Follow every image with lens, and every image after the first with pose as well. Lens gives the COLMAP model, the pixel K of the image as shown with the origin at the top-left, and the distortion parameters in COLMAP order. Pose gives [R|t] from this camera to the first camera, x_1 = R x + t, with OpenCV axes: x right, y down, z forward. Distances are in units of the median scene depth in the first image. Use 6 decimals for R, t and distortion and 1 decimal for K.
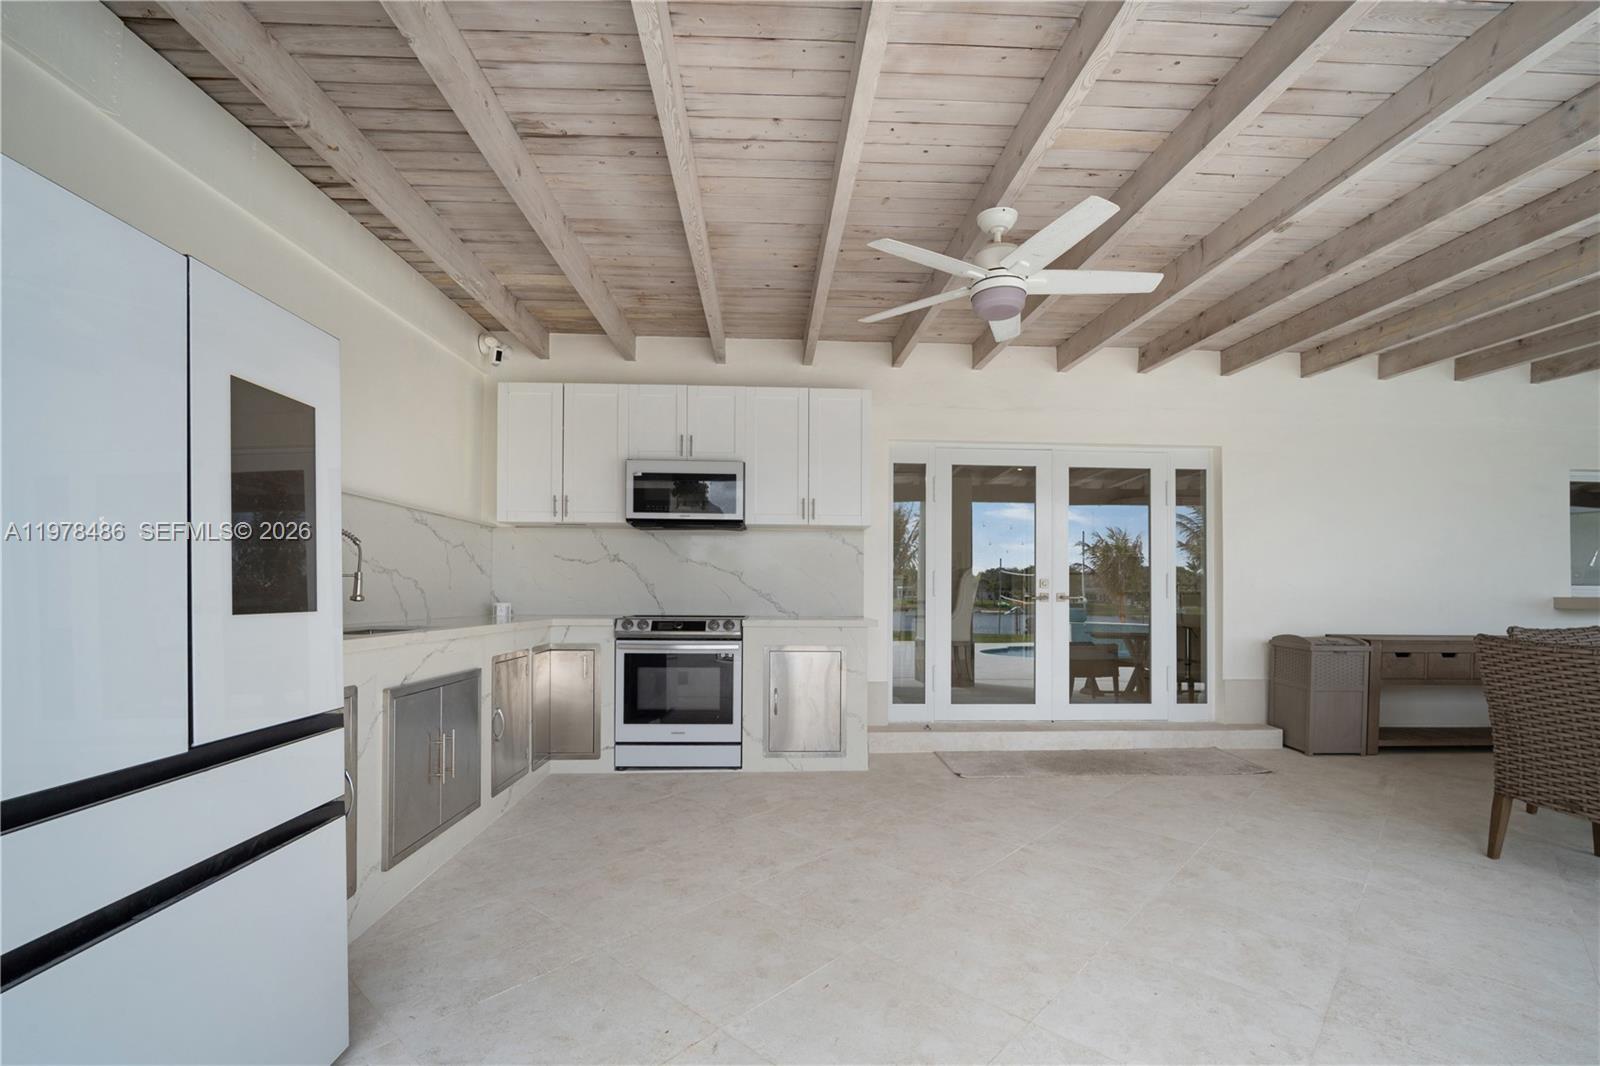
lens RADIAL K [[742.3, 0, 784.3], [0, 742.3, 574.4], [0, 0, 1]] dist [-0.001330, 0.000379]
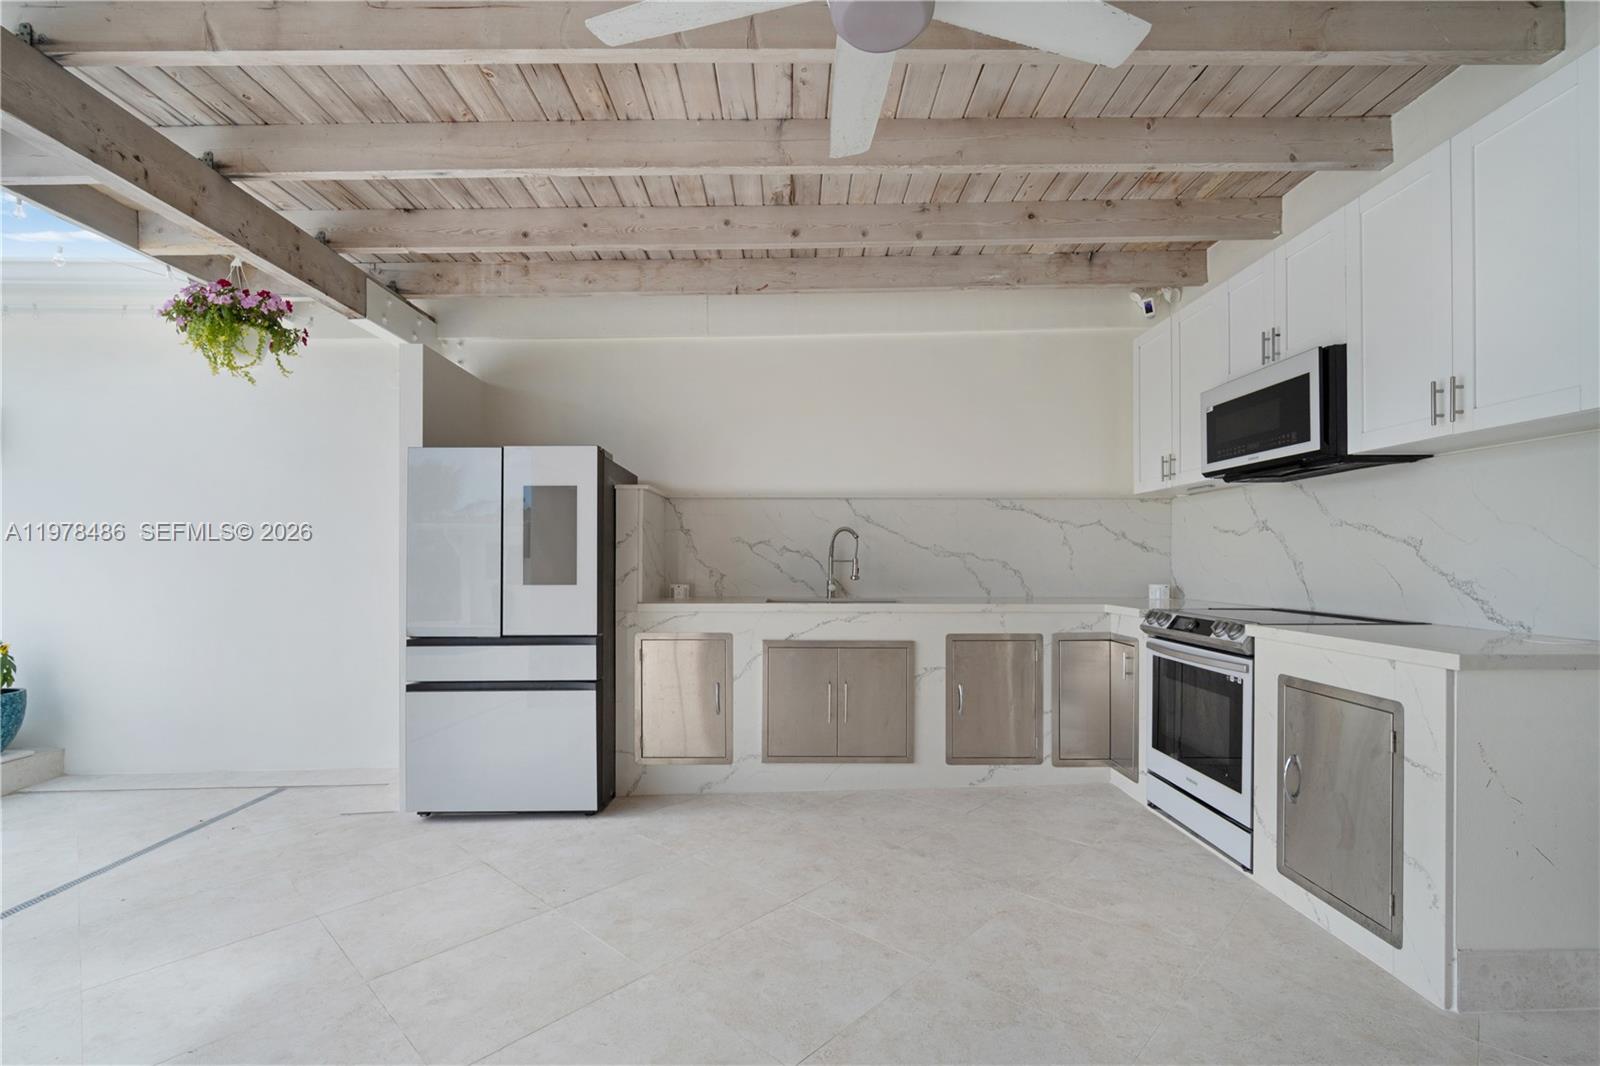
lens RADIAL K [[715.3, 0, 803.7], [0, 715.3, 561.8], [0, 0, 1]] dist [-0.000173, -0.000011]
pose [[-0.016354, -0.001786, -0.999865, 0.606393], [0.024899, 0.999688, -0.002193, 0.003714], [0.999556, -0.024931, -0.016305, 0.761310]]
